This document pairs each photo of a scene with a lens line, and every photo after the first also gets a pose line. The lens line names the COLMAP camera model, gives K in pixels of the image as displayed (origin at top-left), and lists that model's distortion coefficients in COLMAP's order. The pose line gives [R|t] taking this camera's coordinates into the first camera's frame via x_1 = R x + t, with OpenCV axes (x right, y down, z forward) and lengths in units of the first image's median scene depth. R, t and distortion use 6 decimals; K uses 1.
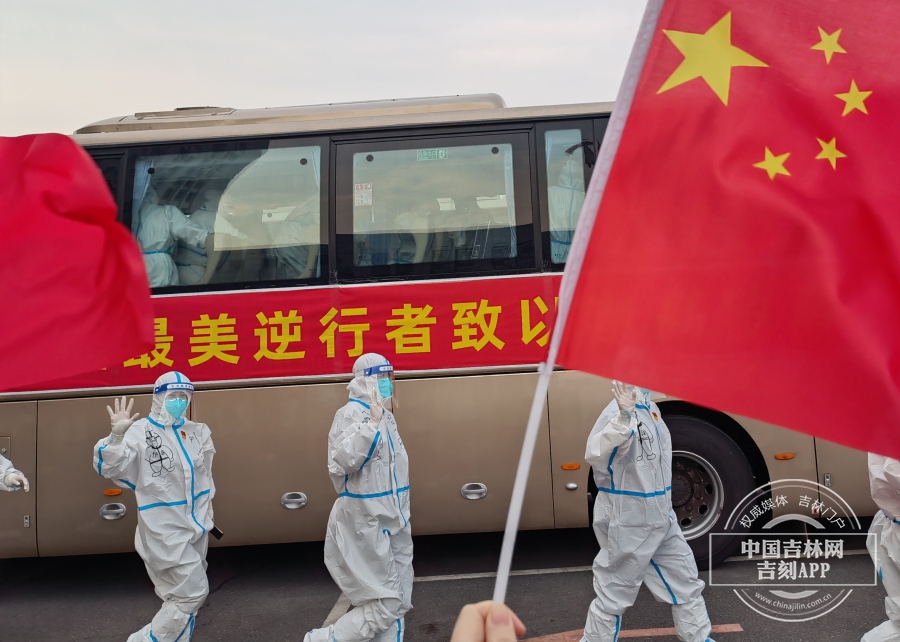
lens RADIAL K [[766.4, 0, 450.3], [0, 766.4, 319.7], [0, 0, 1]] dist [0.006912, -0.005012]
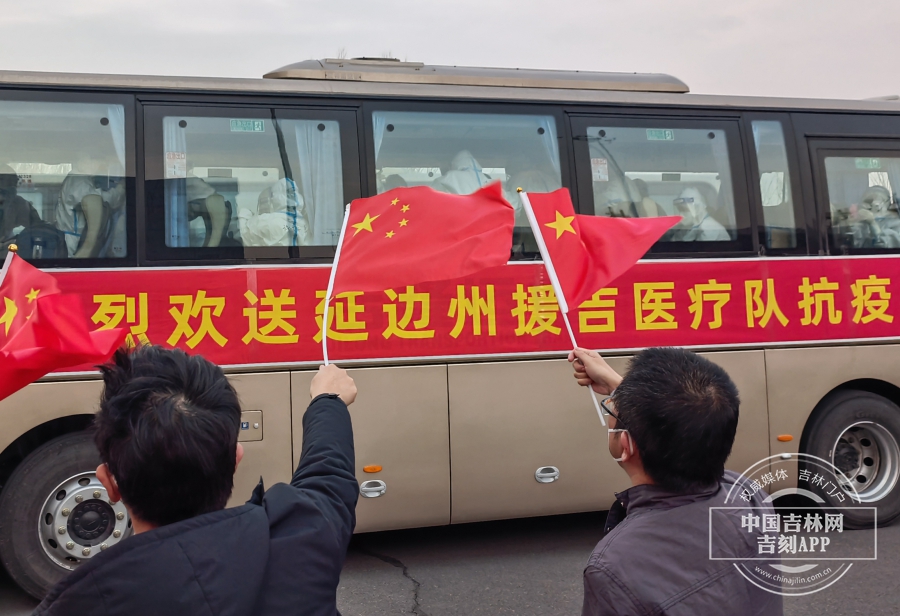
lens RADIAL K [[817.2, 0, 450.1], [0, 817.2, 350.9], [0, 0, 1]] dist [0.000423, 0.000000]
pose [[0.965482, 0.013693, 0.260111, -0.357009], [-0.025483, 0.998792, 0.042007, 0.019723], [-0.259222, -0.047186, 0.964665, 0.010861]]
